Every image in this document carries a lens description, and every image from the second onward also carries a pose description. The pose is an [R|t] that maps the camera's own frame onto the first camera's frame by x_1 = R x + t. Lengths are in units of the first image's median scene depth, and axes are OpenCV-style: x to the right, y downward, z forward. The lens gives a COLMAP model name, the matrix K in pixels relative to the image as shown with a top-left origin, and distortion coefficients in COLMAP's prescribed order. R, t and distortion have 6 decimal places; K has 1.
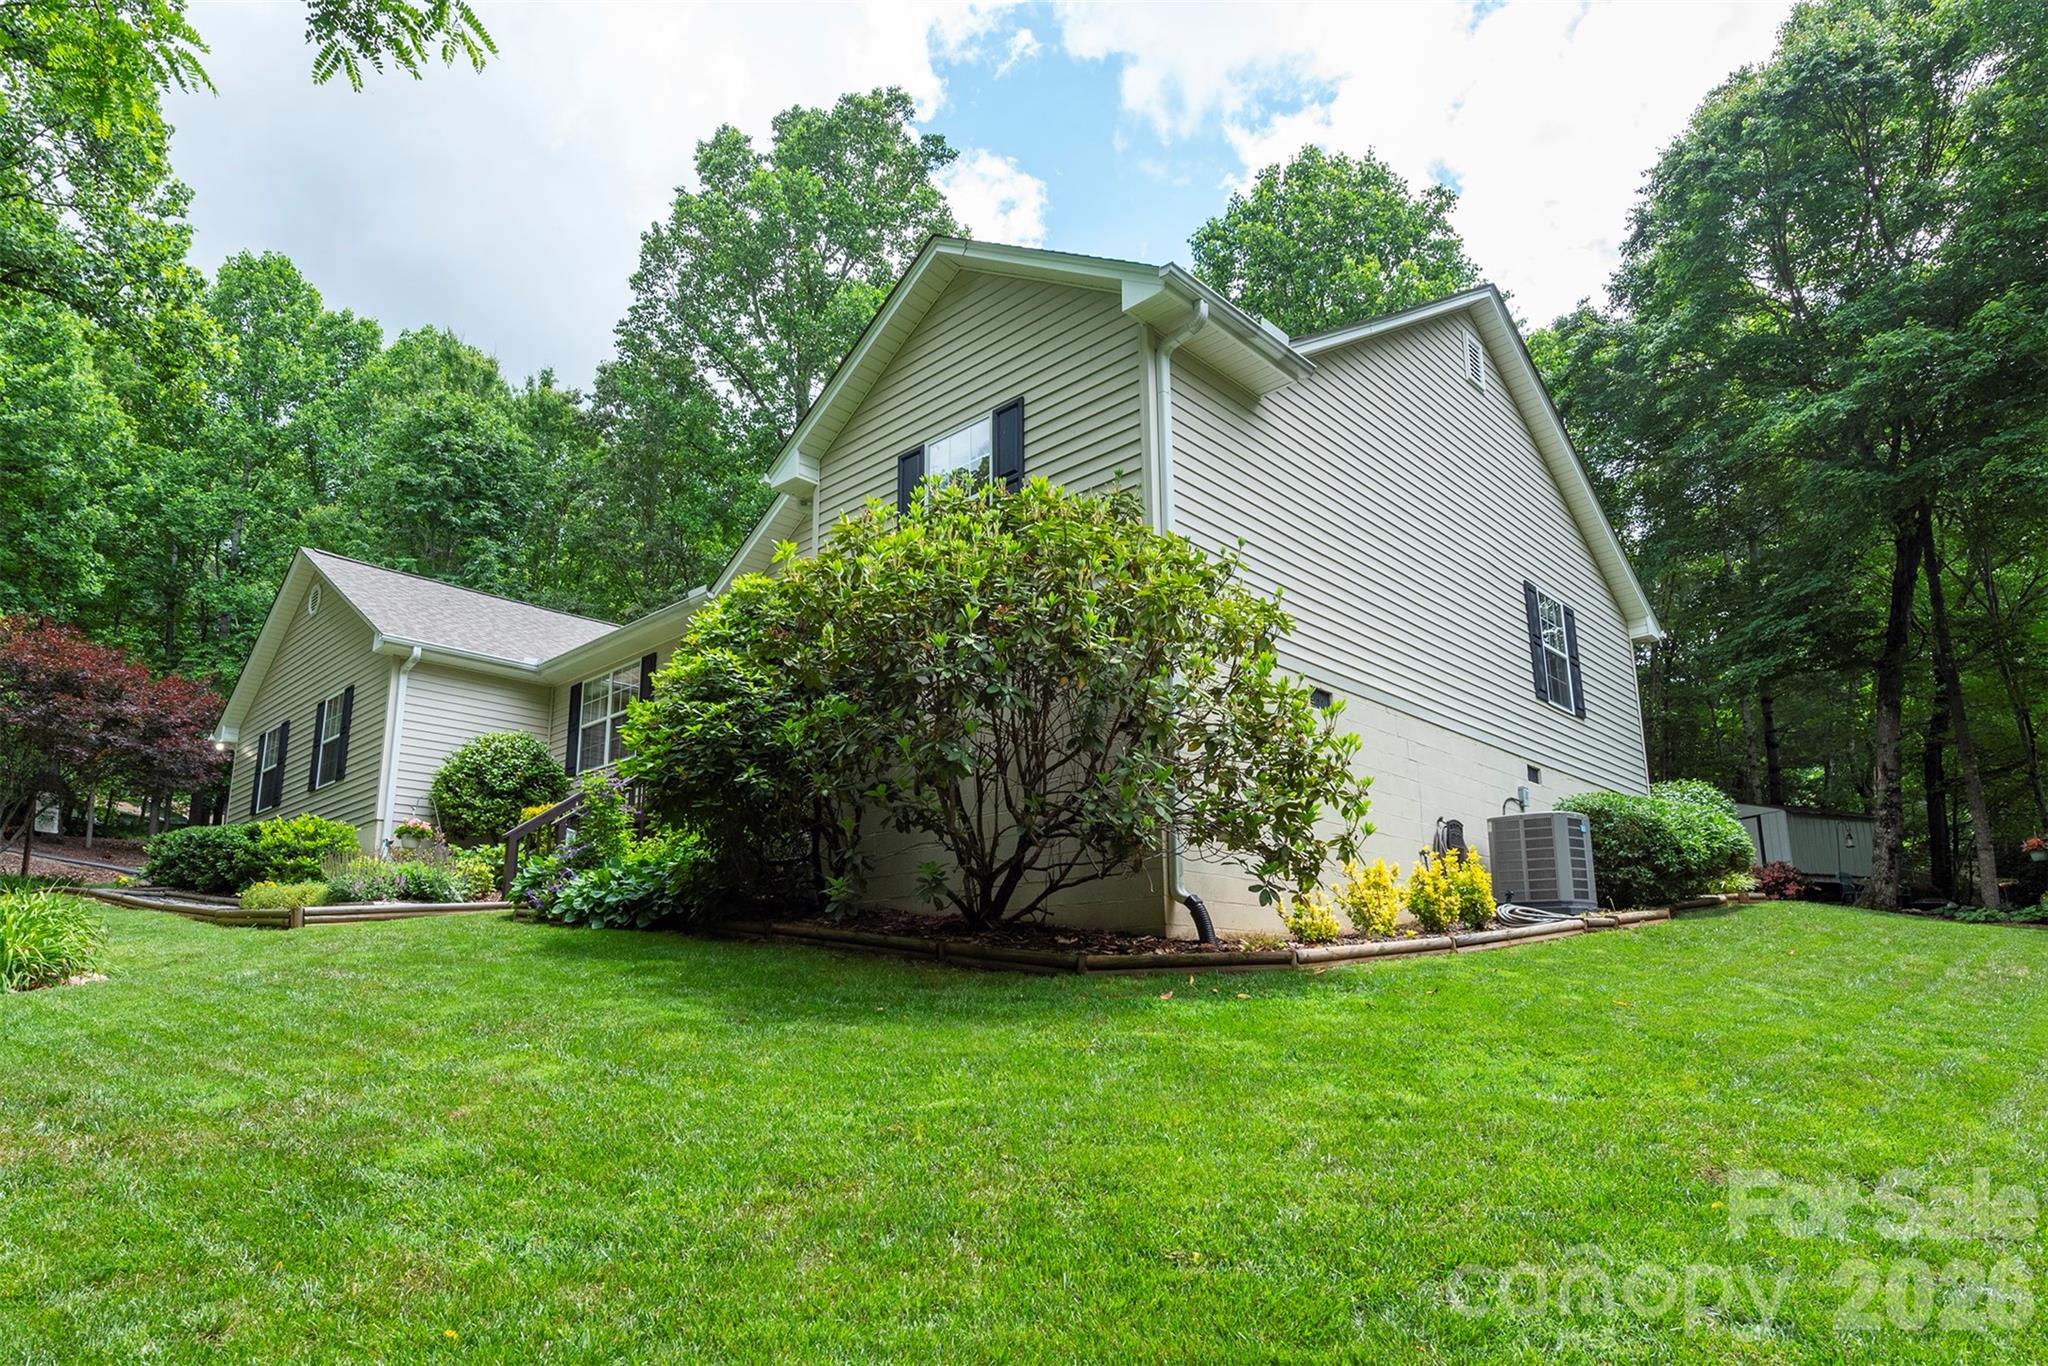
lens RADIAL K [[1193.1, 0, 1024.0], [0, 1193.1, 683.0], [0, 0, 1]] dist [-0.000718, -0.000254]
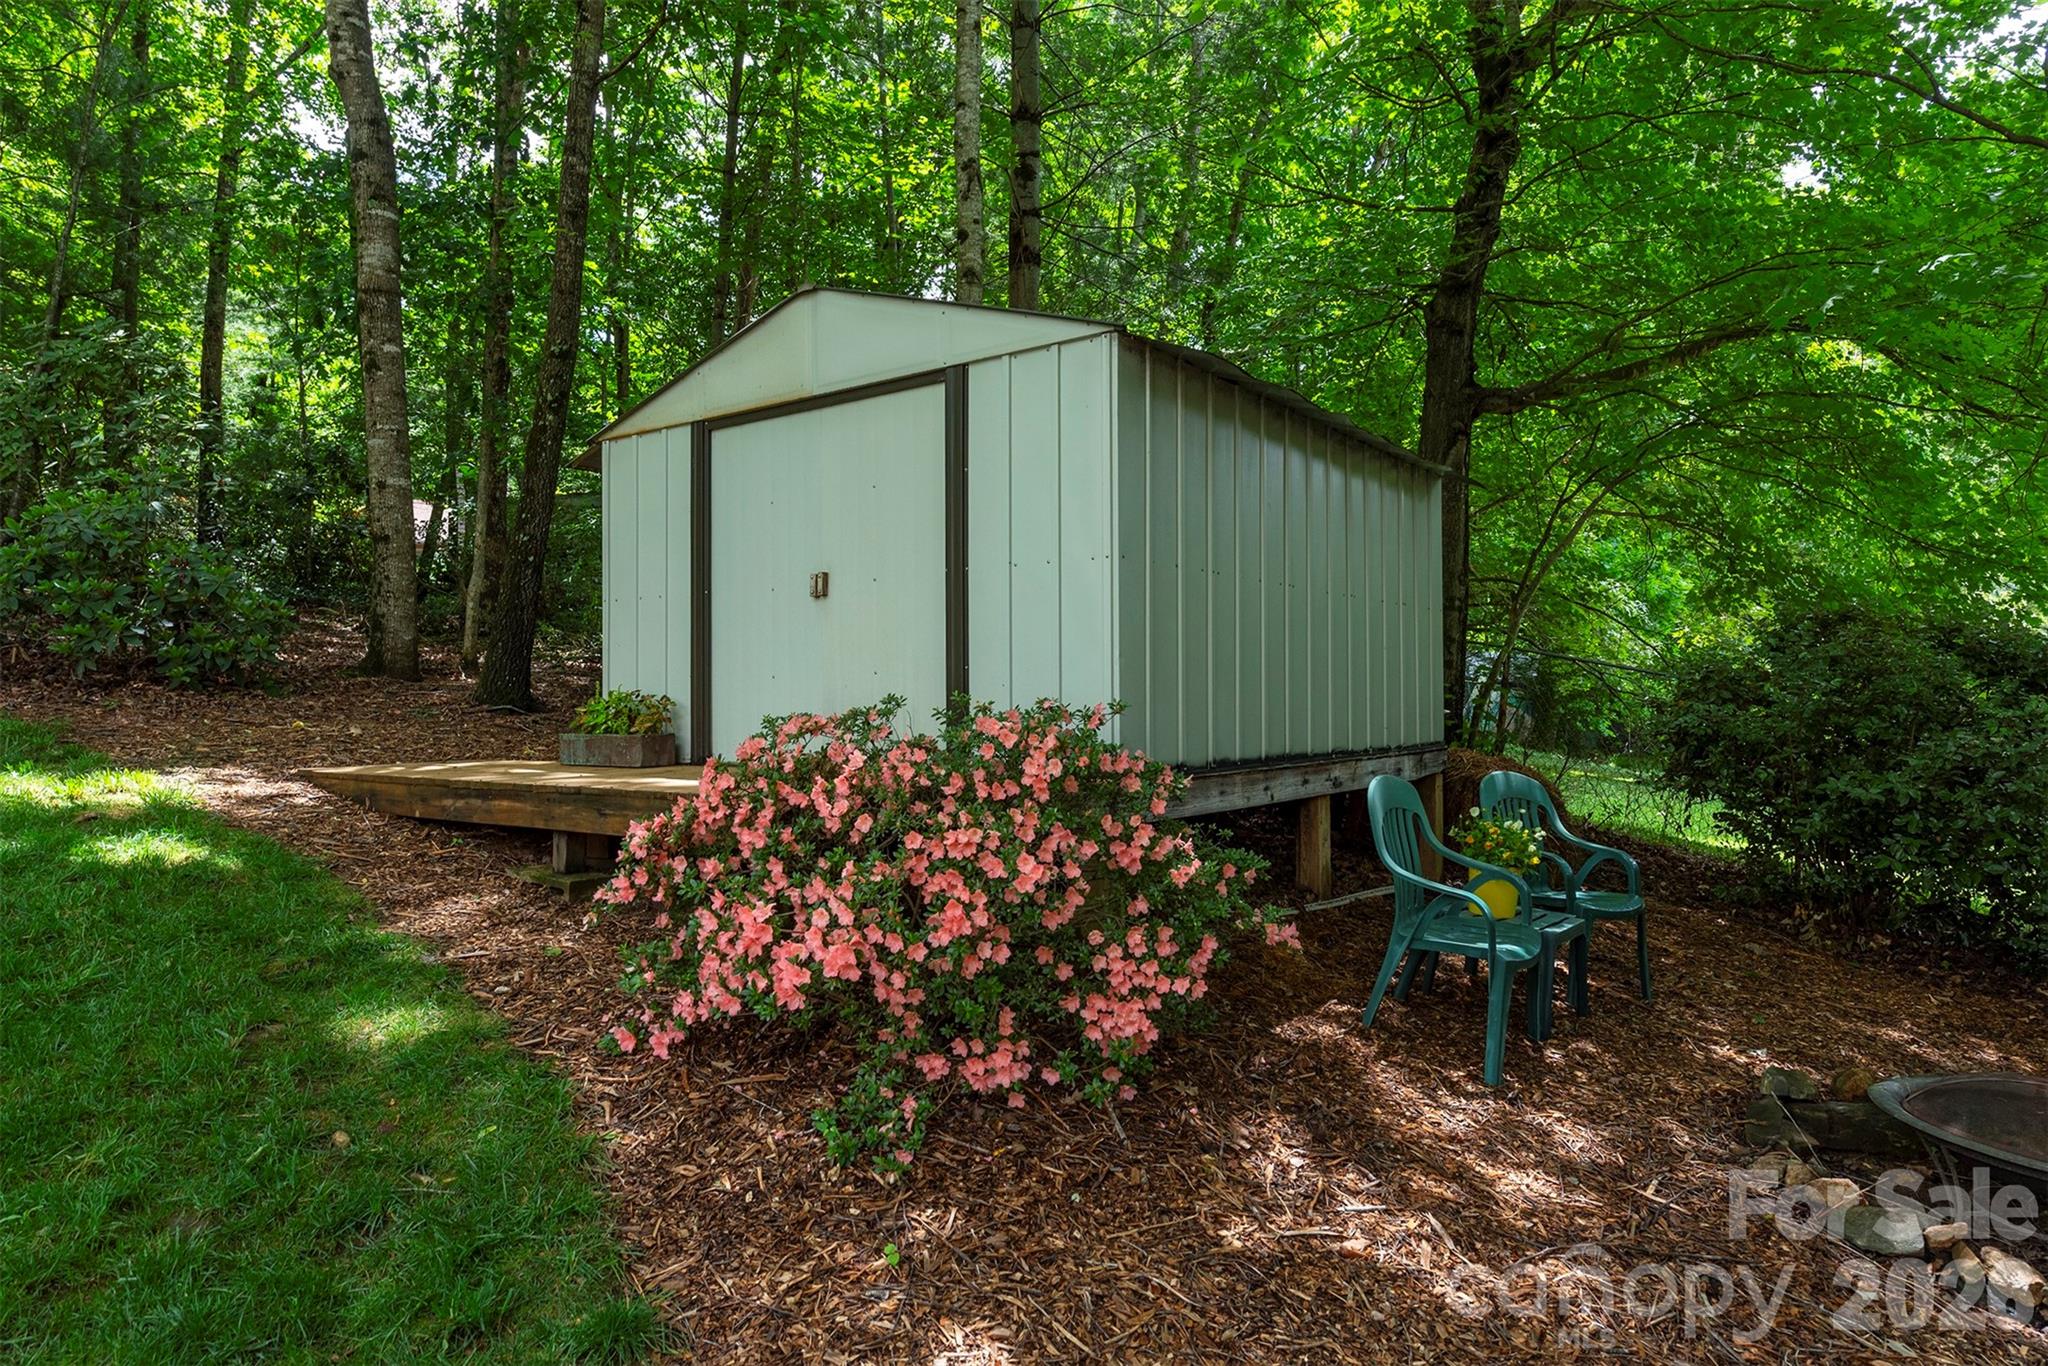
lens RADIAL K [[1289.7, 0, 1024.0], [0, 1289.7, 683.0], [0, 0, 1]] dist [0.001049, 0.000225]
pose [[0.832478, -0.002787, 0.554051, 0.573645], [-0.134659, 0.968986, 0.207204, 0.123288], [-0.537445, -0.247101, 0.806284, 0.922450]]
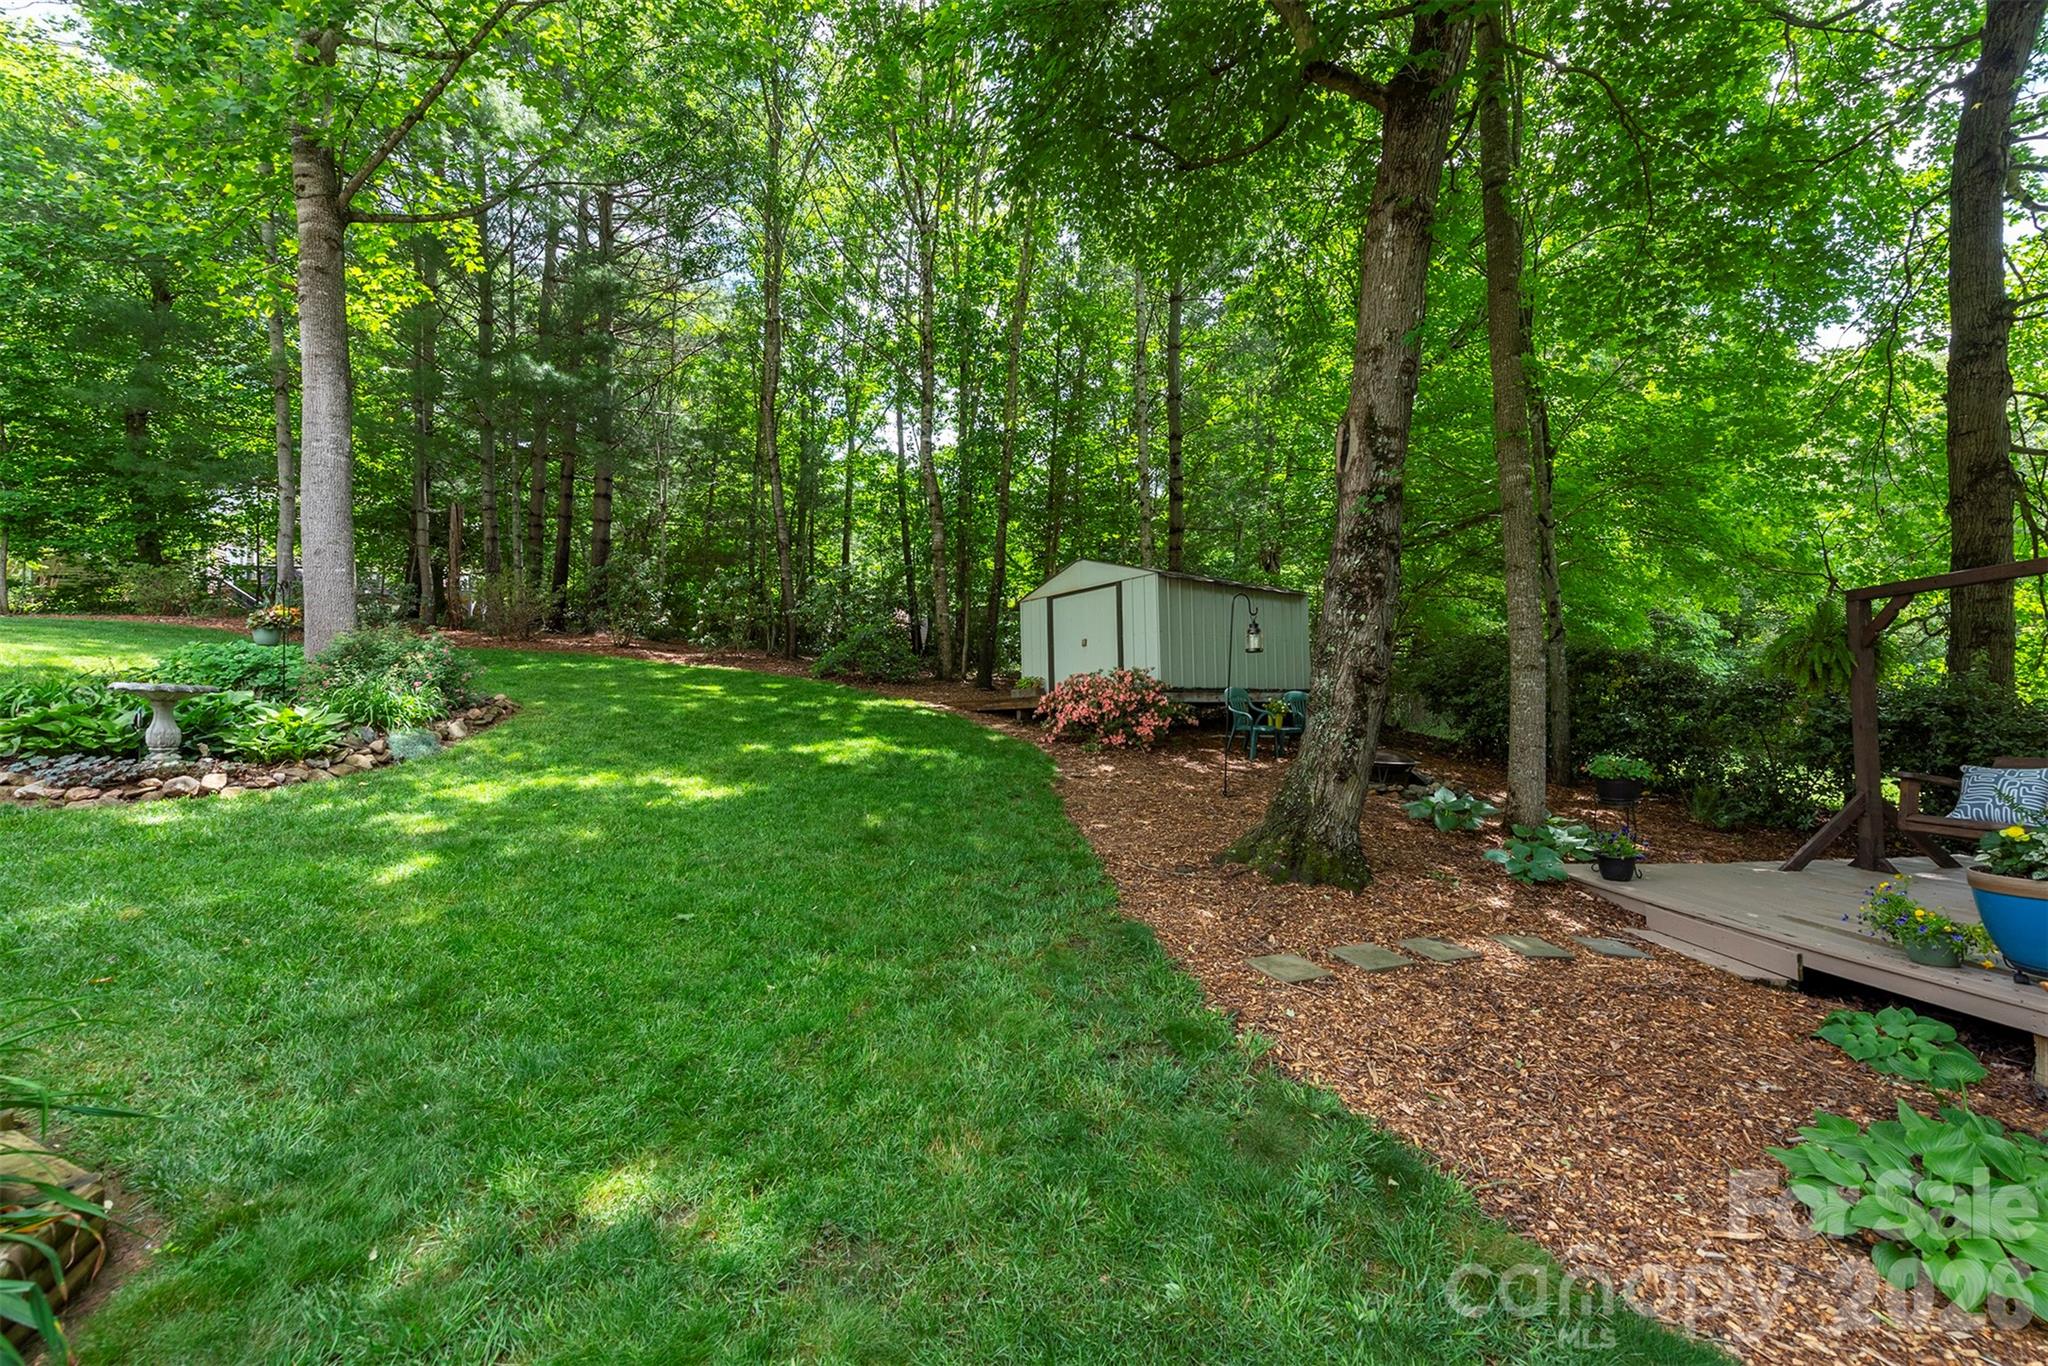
lens RADIAL K [[817.4, 0, 1024.0], [0, 817.4, 683.0], [0, 0, 1]] dist [-0.000085, -0.000004]
pose [[0.946065, -0.020040, 0.323357, 0.482453], [-0.050296, 0.976899, 0.207697, 0.085027], [-0.320049, -0.212759, 0.923202, 0.699029]]
